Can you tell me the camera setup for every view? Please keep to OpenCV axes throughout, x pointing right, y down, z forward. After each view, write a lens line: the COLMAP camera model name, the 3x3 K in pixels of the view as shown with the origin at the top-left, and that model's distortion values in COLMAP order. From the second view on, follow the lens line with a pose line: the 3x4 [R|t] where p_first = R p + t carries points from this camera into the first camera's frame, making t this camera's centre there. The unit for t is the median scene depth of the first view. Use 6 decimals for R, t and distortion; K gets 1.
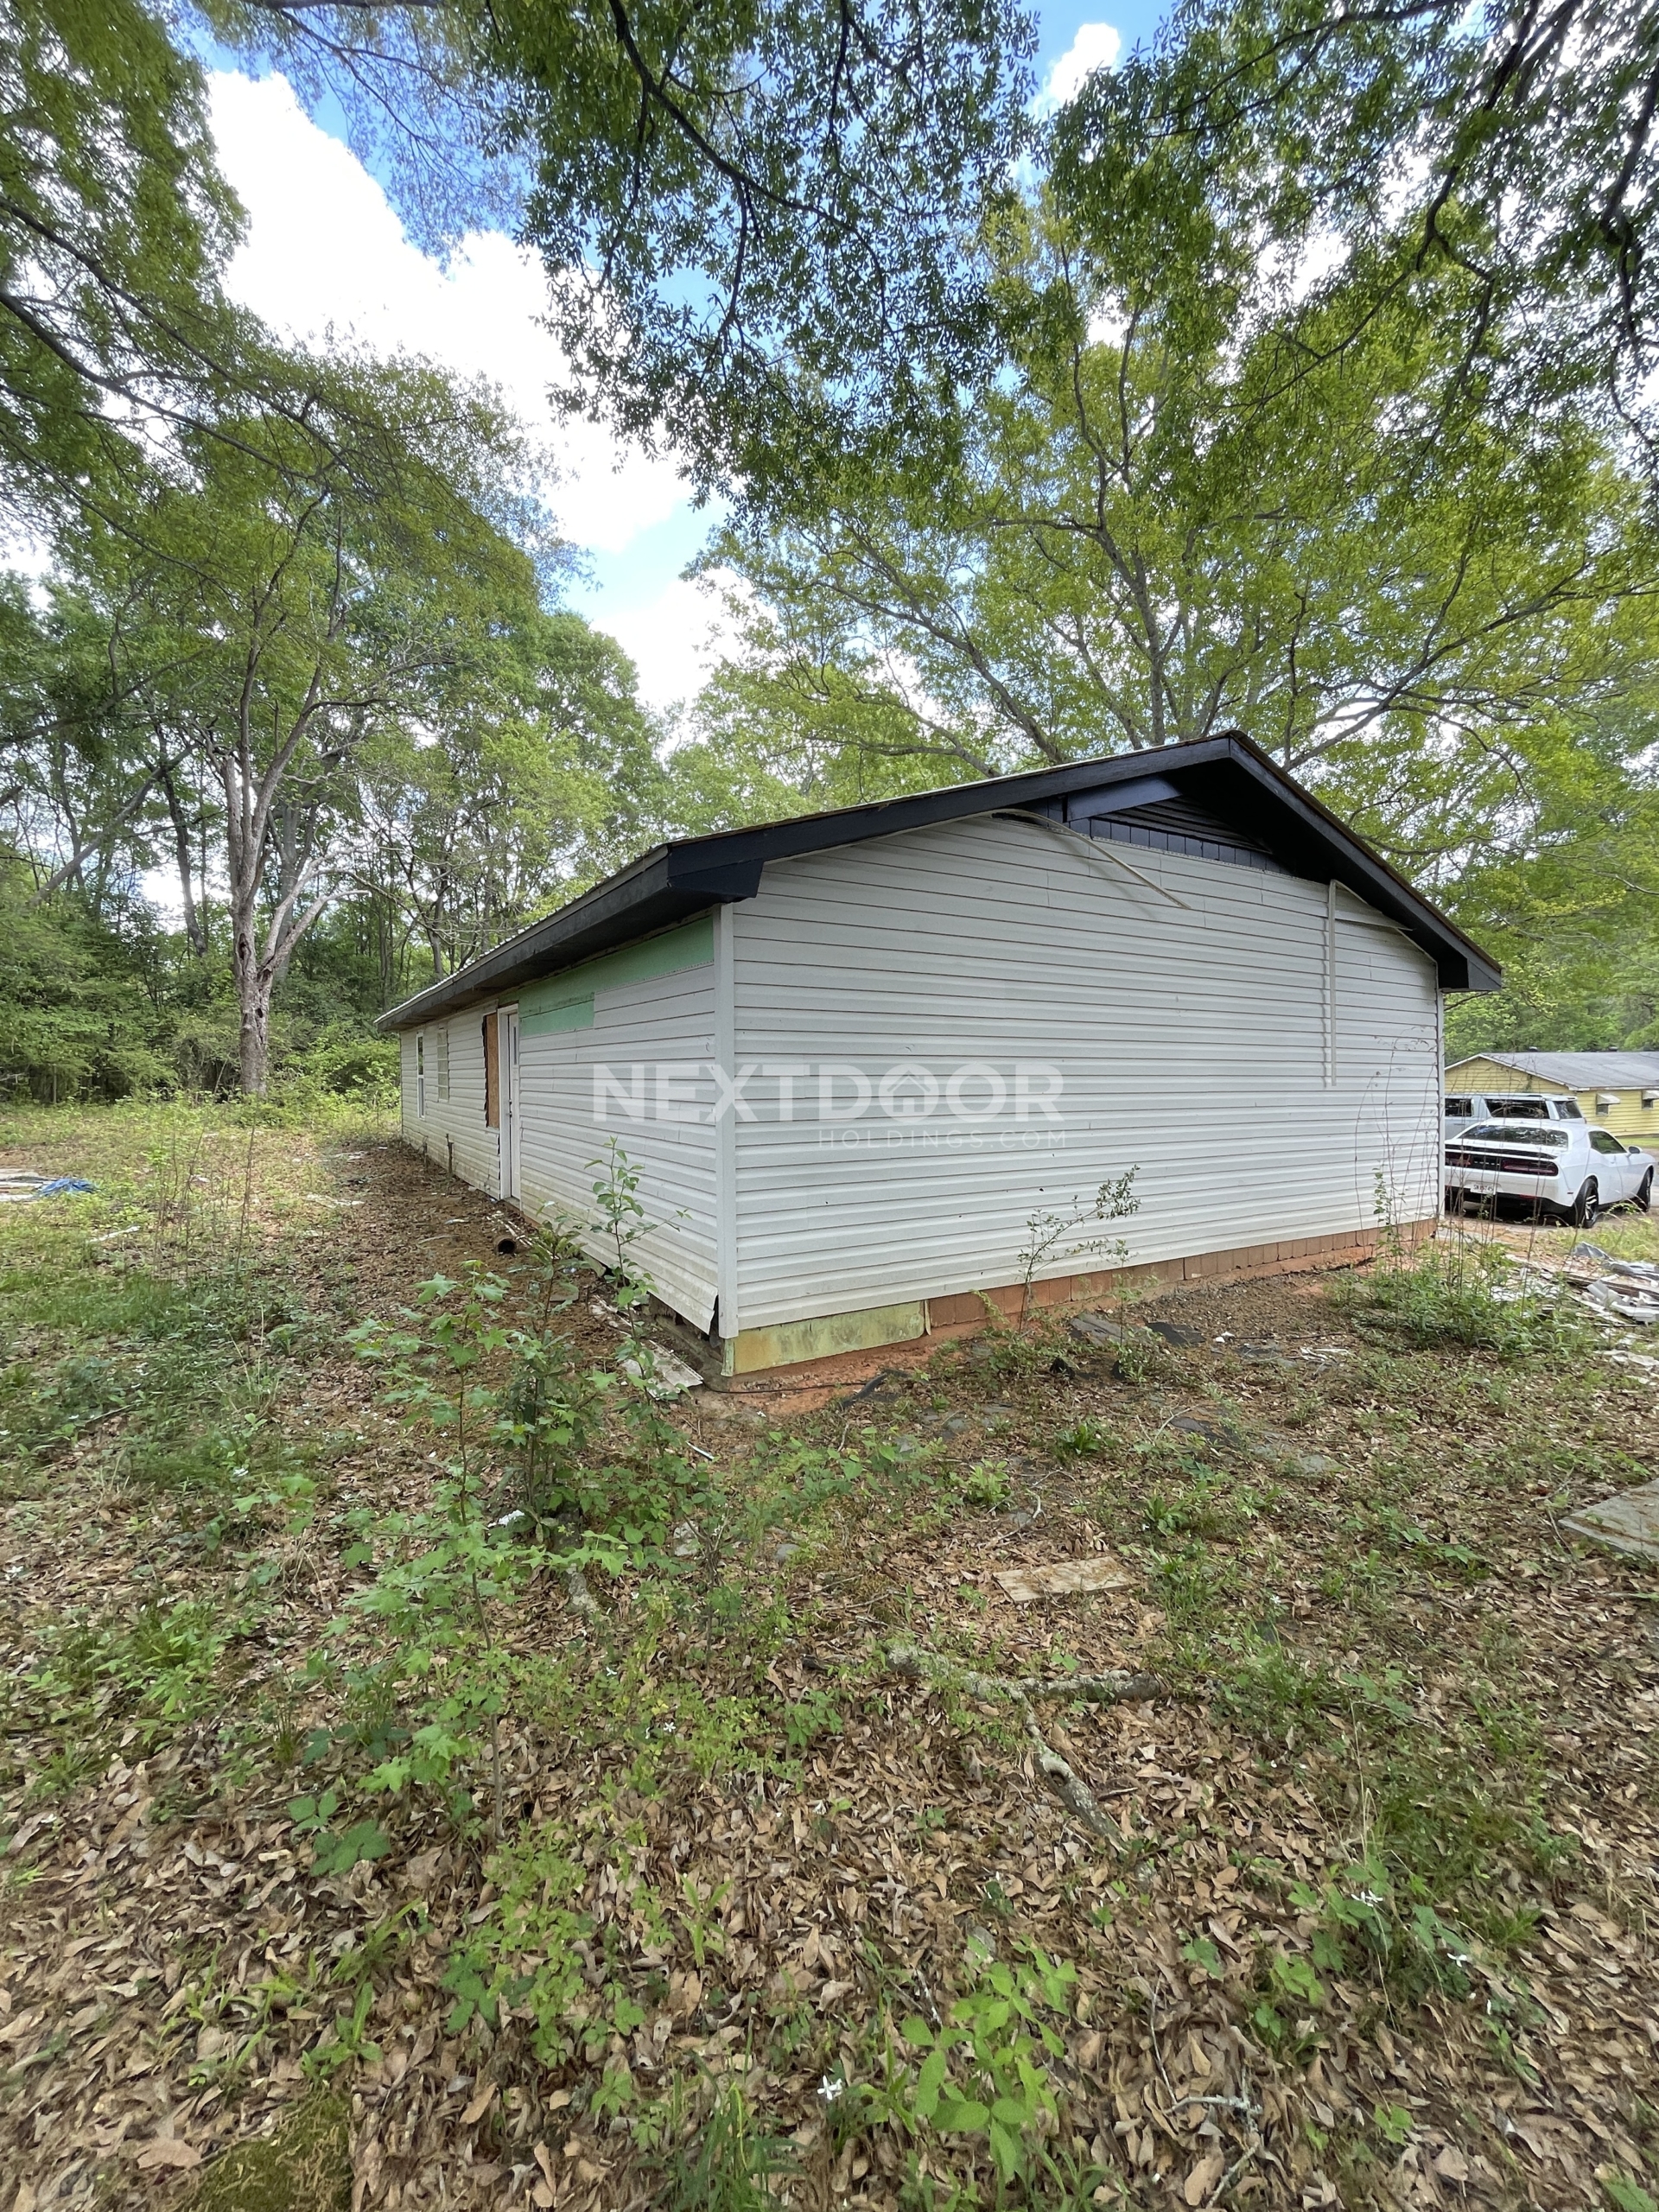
lens RADIAL K [[890.9, 0, 832.0], [0, 890.9, 1092.5], [0, 0, 1]] dist [-0.000960, 0.000478]
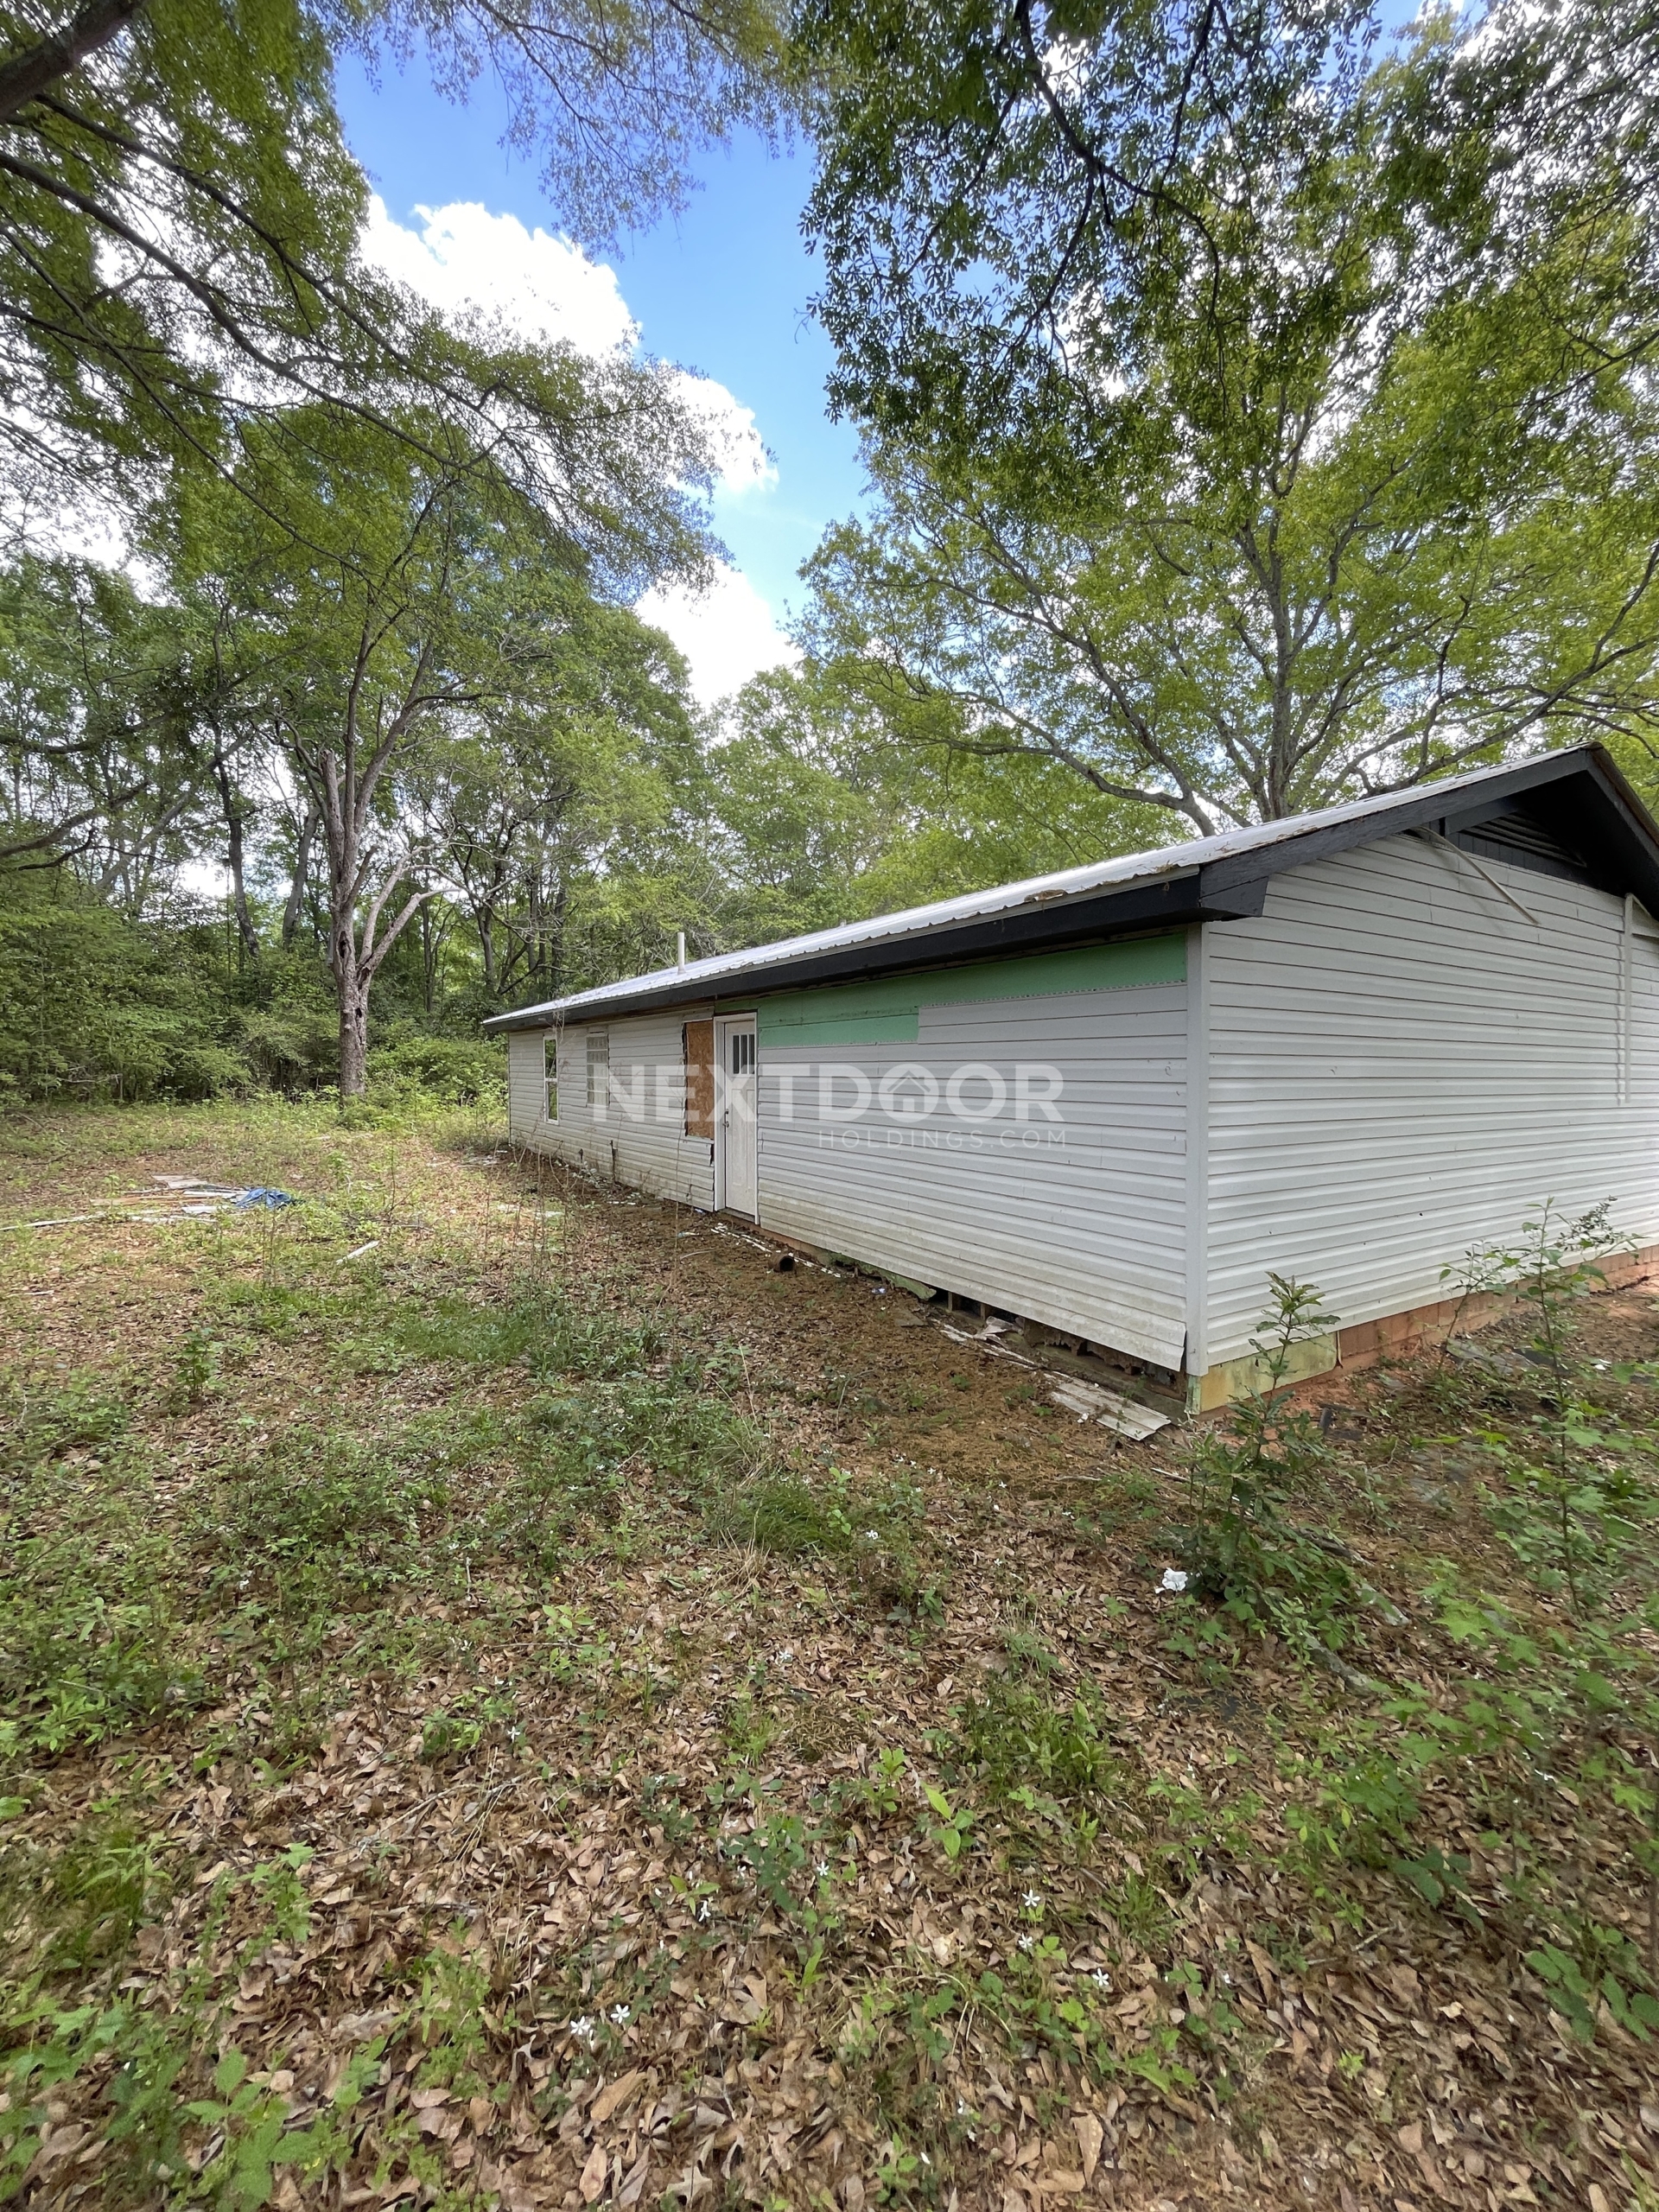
lens RADIAL K [[887.2, 0, 822.4], [0, 887.2, 1092.9], [0, 0, 1]] dist [-0.002233, 0.000561]
pose [[0.999873, 0.003742, 0.015477, -0.298245], [-0.003841, 0.999972, 0.006354, -0.018388], [-0.015452, -0.006413, 0.999860, 0.028161]]
